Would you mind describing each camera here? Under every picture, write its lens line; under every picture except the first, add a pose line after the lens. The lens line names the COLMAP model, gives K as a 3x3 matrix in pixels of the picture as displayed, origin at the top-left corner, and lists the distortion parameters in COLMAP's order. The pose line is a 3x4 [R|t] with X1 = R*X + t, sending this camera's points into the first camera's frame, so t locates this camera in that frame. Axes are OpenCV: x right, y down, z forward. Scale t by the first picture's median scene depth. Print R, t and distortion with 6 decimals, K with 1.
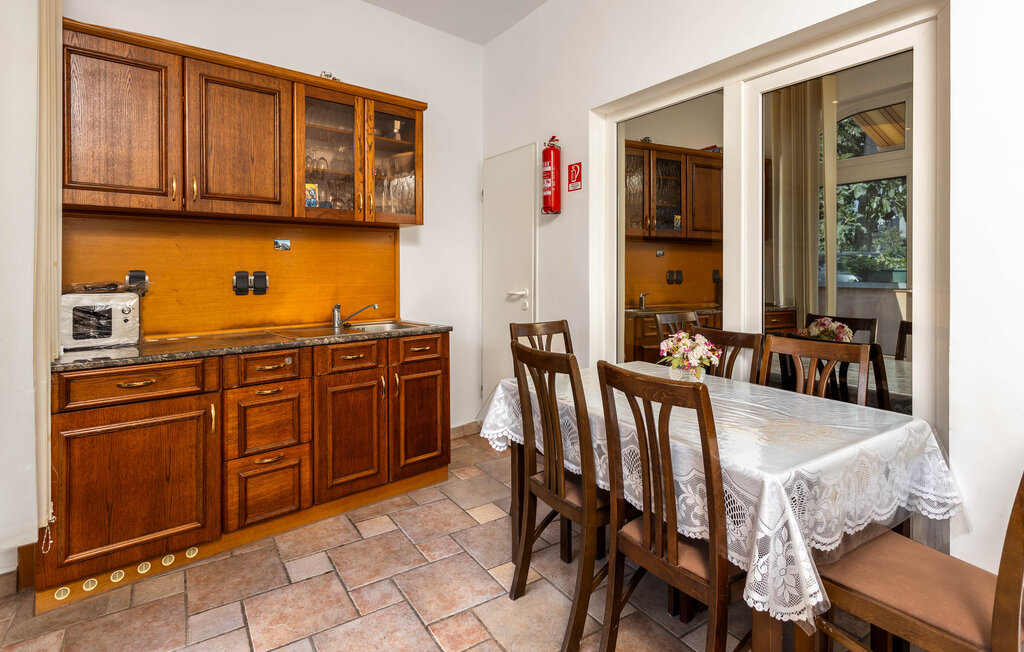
lens RADIAL K [[514.5, 0, 514.7], [0, 514.5, 267.4], [0, 0, 1]] dist [0.013139, 0.000079]
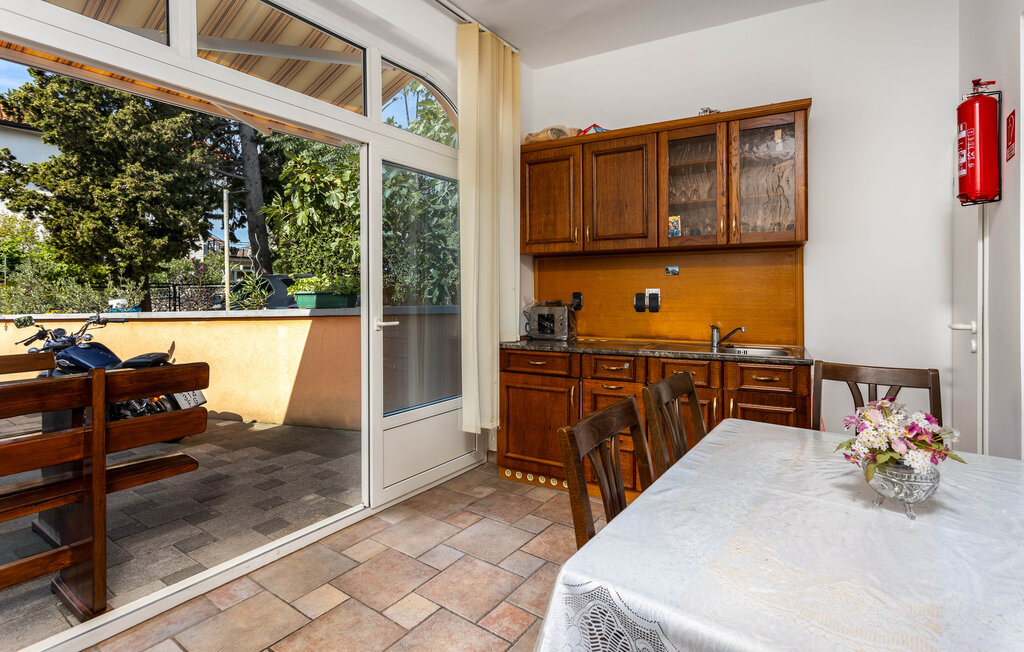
lens RADIAL K [[491.3, 0, 517.2], [0, 491.3, 291.8], [0, 0, 1]] dist [0.005138, 0.000100]
pose [[0.359407, -0.001201, -0.933180, 0.517370], [0.004611, 0.999989, 0.000489, 0.002151], [0.933169, -0.004478, 0.359409, 0.305111]]
